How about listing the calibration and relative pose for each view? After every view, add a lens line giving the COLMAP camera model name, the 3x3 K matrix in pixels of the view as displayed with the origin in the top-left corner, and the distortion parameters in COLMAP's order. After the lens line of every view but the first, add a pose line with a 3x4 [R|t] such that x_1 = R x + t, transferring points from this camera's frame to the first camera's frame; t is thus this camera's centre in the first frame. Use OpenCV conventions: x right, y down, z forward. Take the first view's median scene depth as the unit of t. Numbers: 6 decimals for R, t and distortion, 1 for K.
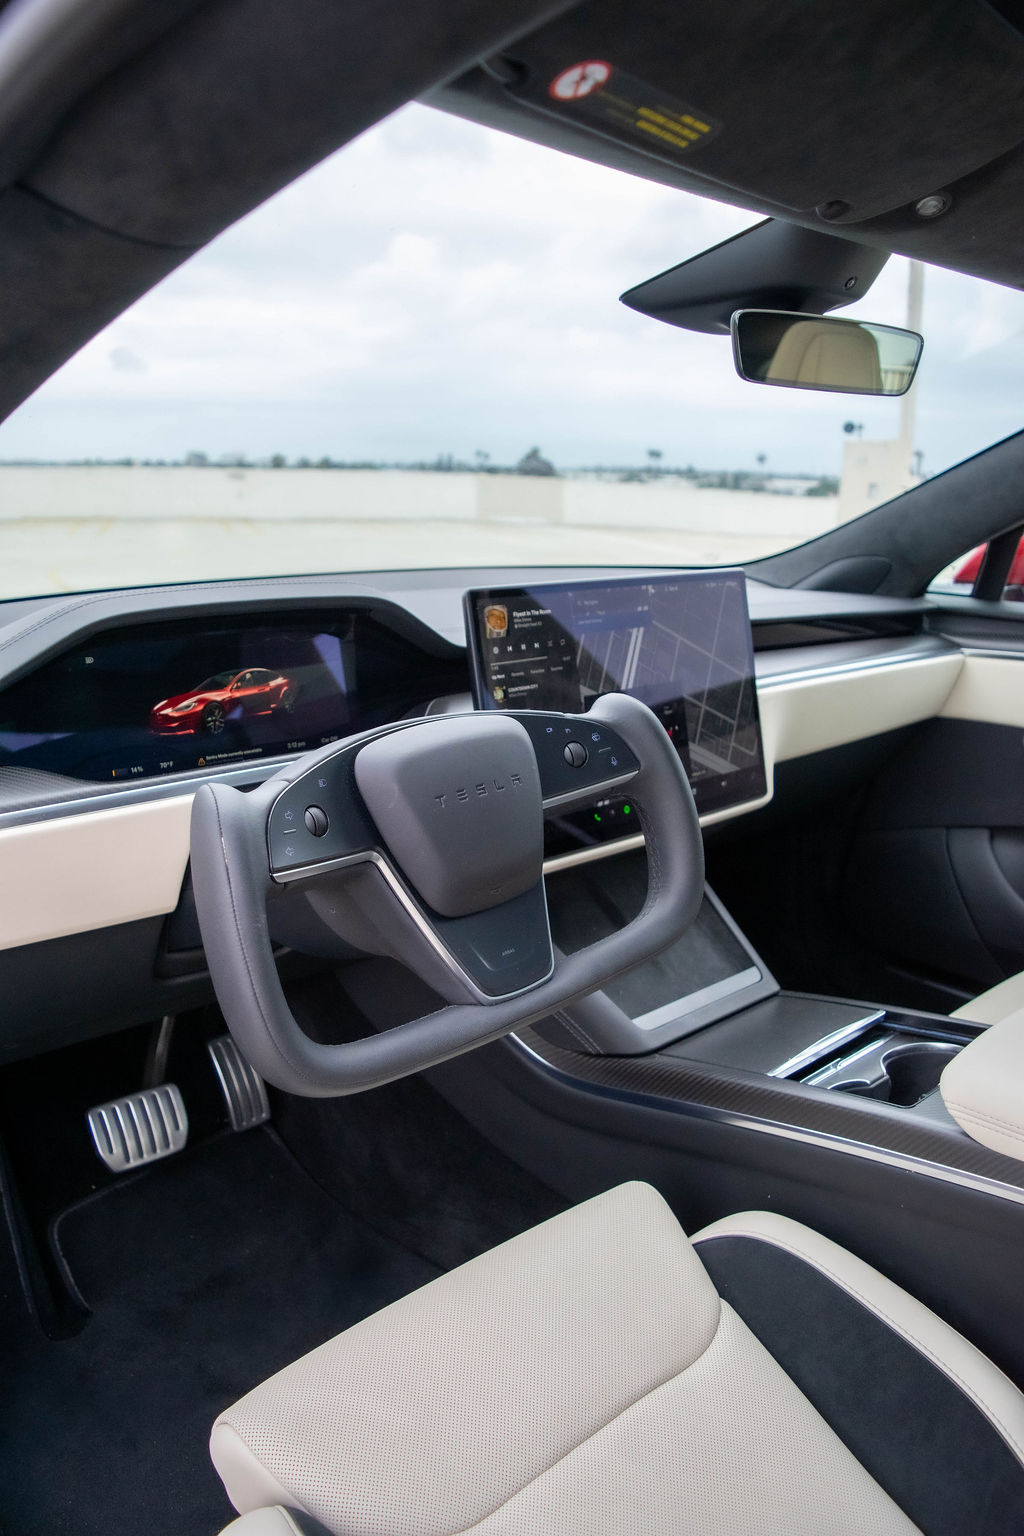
lens RADIAL K [[1220.5, 0, 512.0], [0, 1220.5, 768.0], [0, 0, 1]] dist [-0.079693, 0.002121]
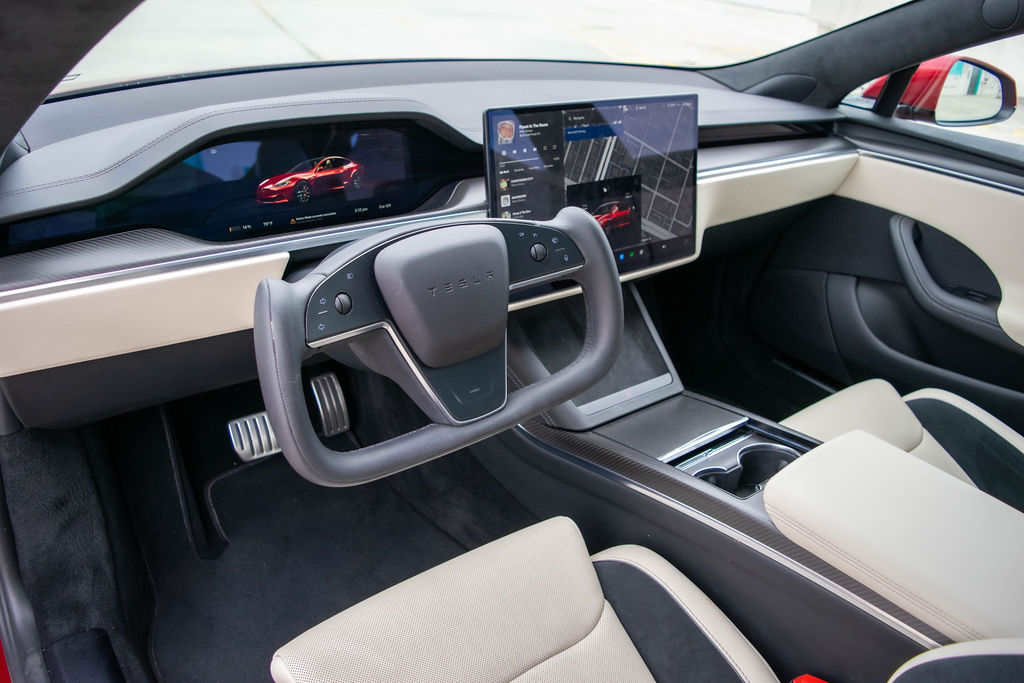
lens RADIAL K [[813.7, 0, 512.0], [0, 813.7, 341.5], [0, 0, 1]] dist [-0.079693, 0.002121]
pose [[0.994509, 0.094345, -0.045277, 0.056826], [-0.081569, 0.969914, 0.229375, -0.096899], [0.065555, -0.224422, 0.972285, 0.035446]]
